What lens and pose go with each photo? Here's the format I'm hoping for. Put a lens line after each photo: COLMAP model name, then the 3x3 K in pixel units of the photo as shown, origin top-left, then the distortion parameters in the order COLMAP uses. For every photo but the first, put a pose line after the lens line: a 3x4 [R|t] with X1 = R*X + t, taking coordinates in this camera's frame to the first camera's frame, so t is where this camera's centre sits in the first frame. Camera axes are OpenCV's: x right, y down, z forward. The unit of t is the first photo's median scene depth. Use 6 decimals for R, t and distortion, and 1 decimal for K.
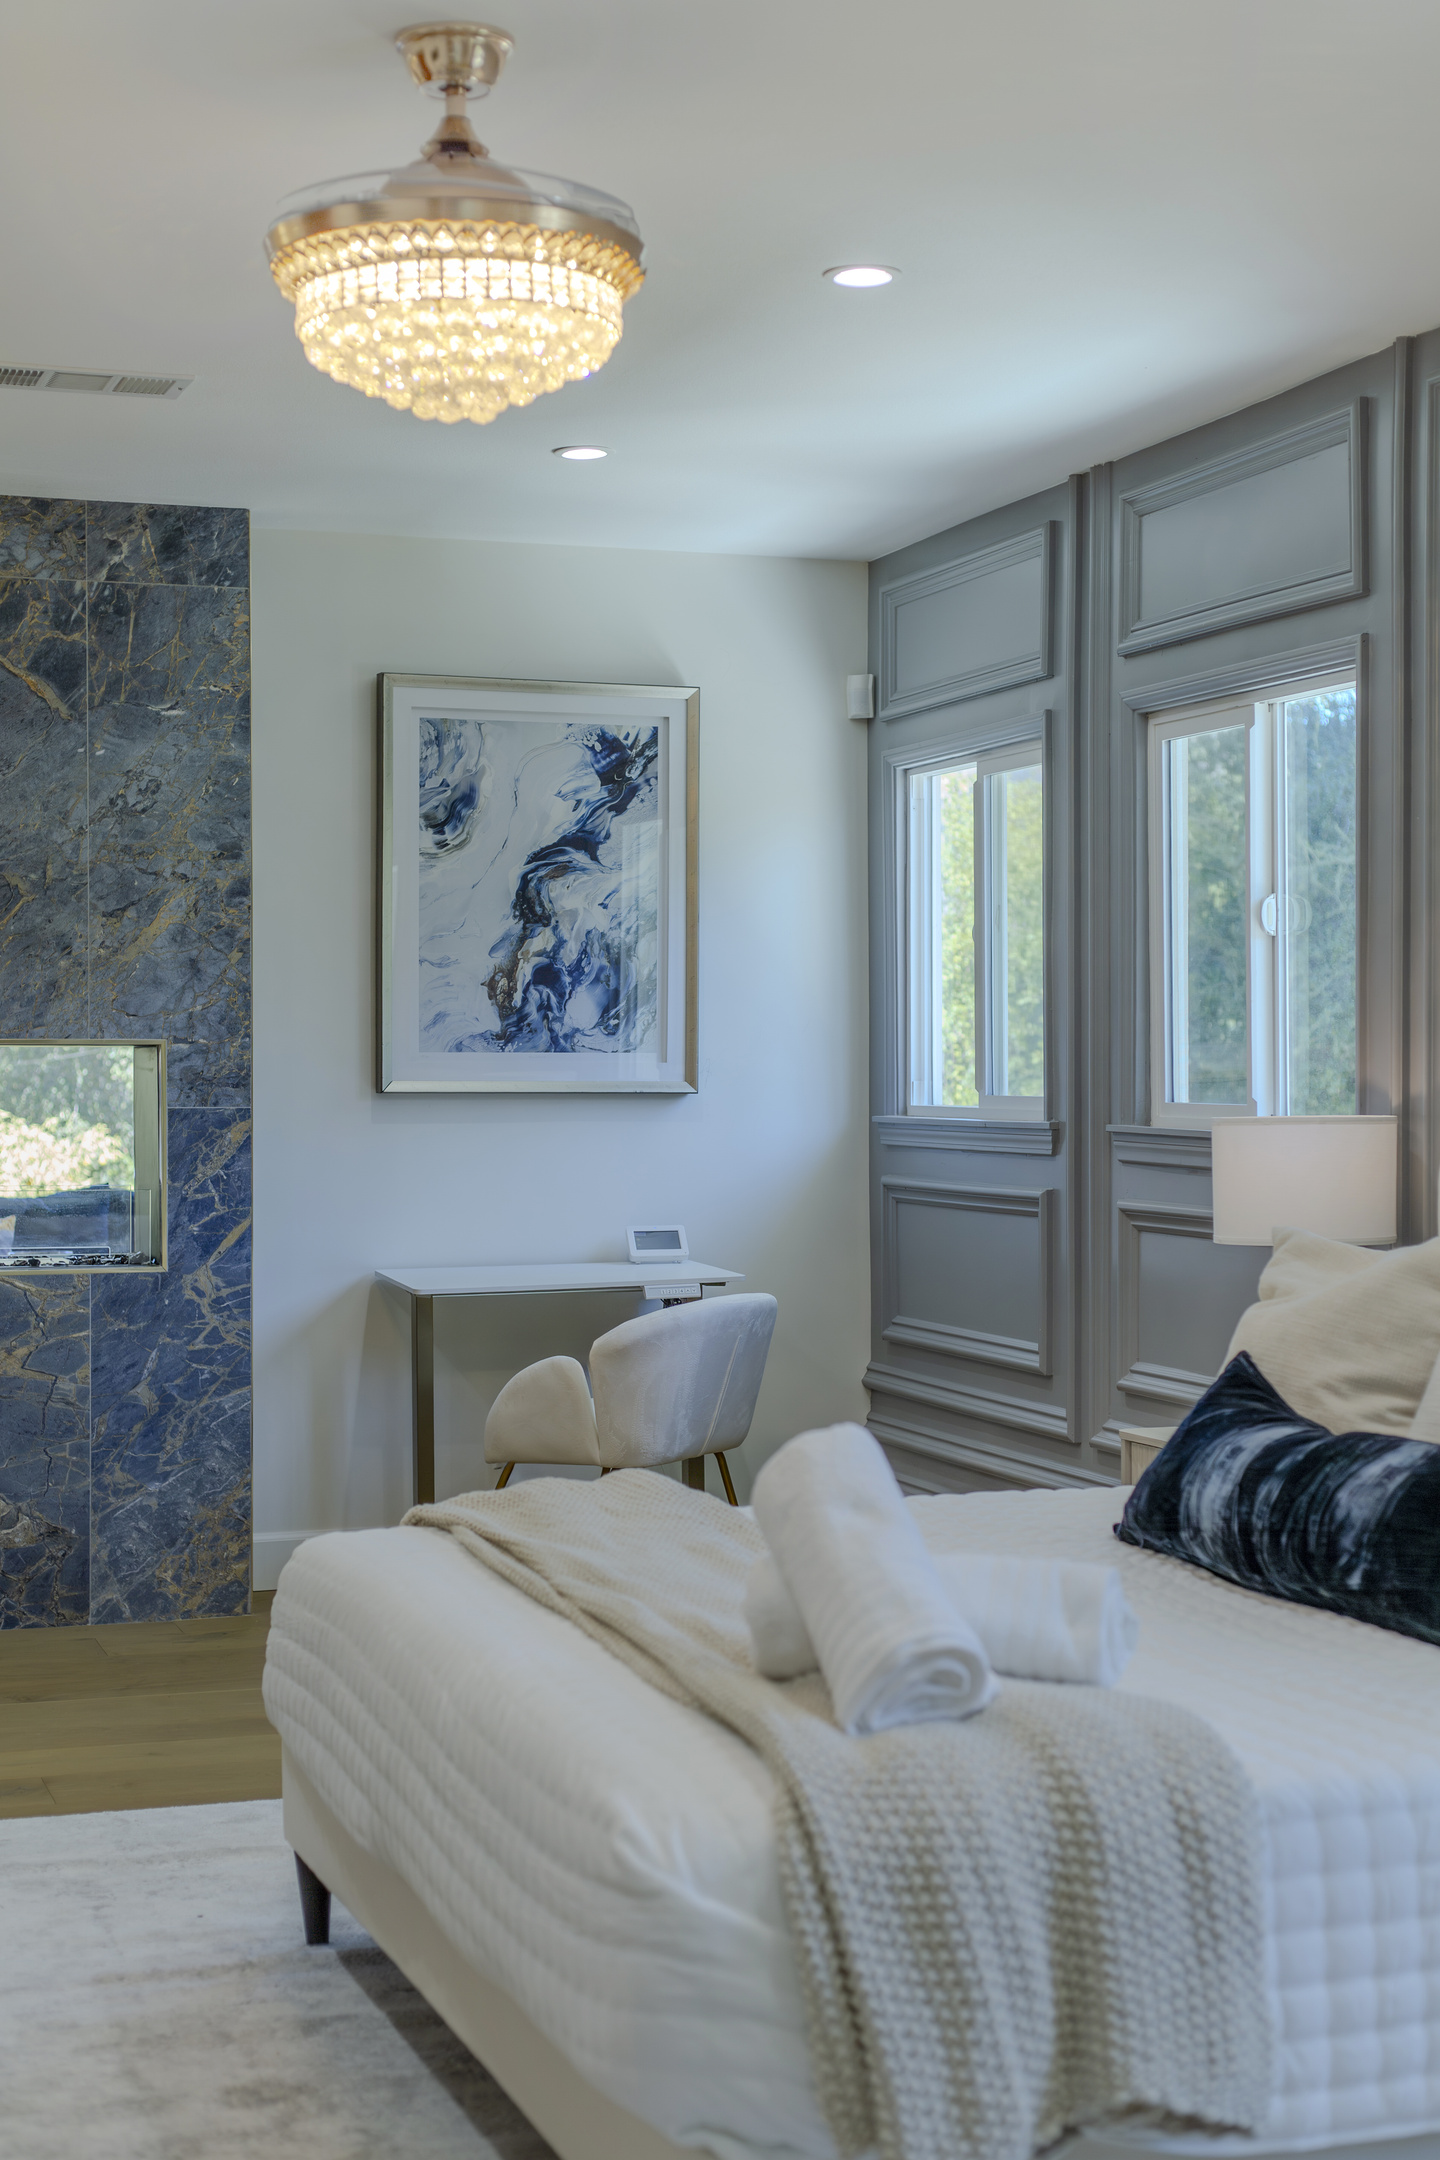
lens RADIAL K [[3101.2, 0, 718.7], [0, 3101.2, 1087.2], [0, 0, 1]] dist [-0.040063, 0.000000]
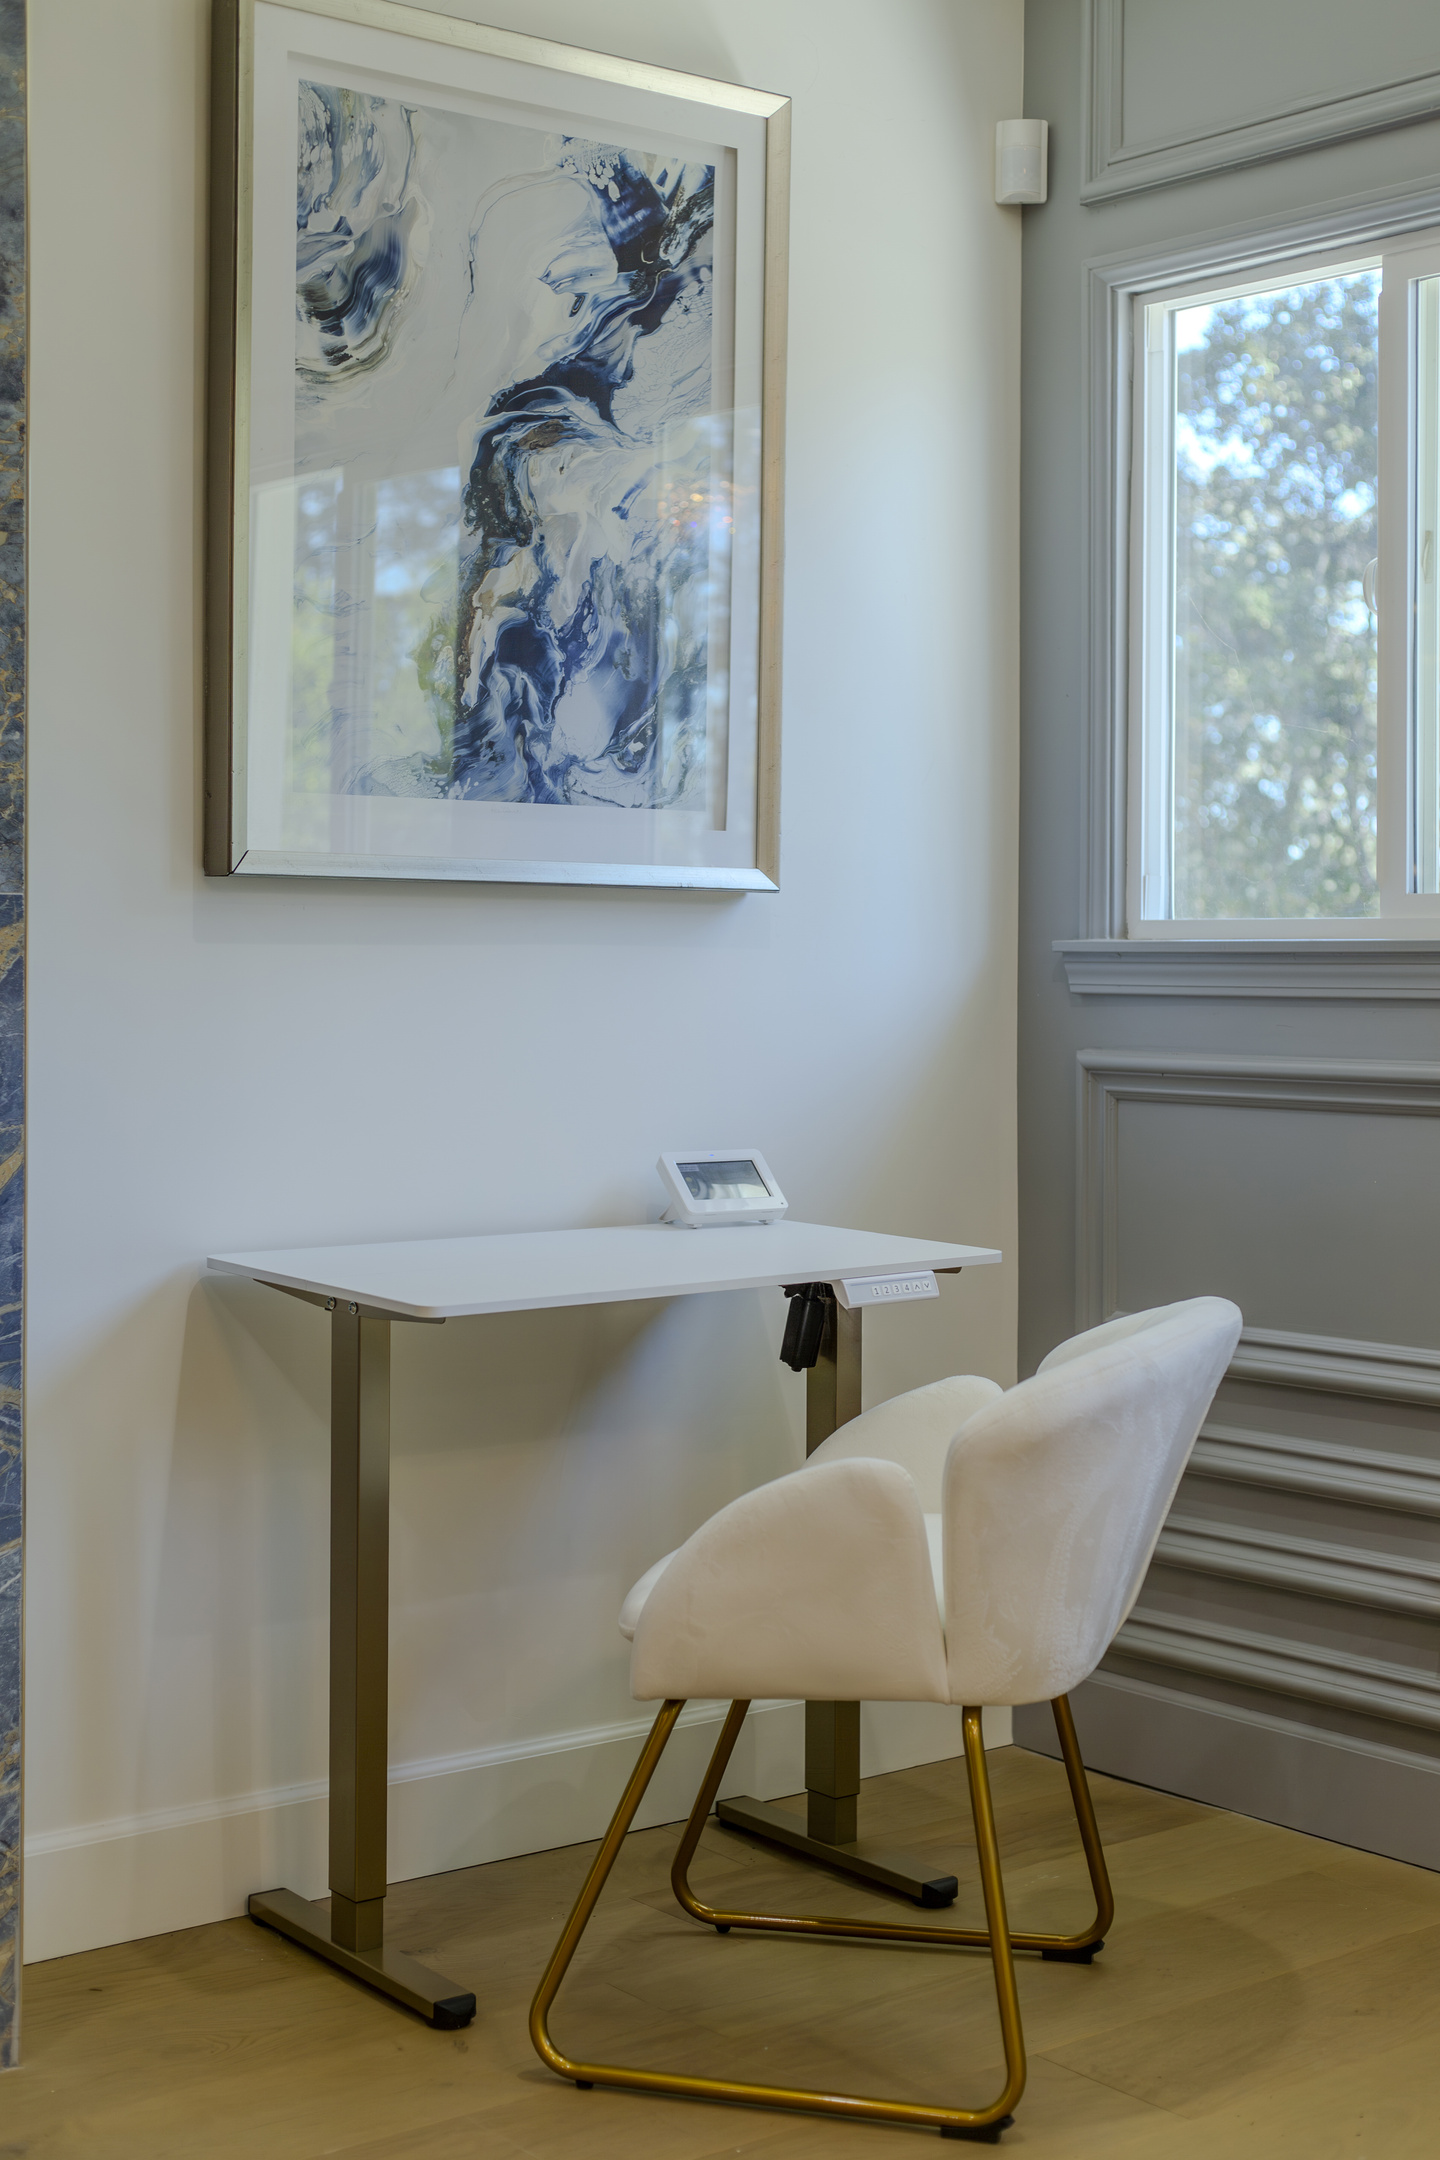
lens RADIAL K [[3101.2, 0, 720.6], [0, 3101.2, 1062.9], [0, 0, 1]] dist [-0.040063, 0.000000]
pose [[0.945109, -0.006067, 0.326698, -0.186558], [-0.002414, 0.999671, 0.025548, 0.017449], [-0.326745, -0.024934, 0.944783, 0.523614]]
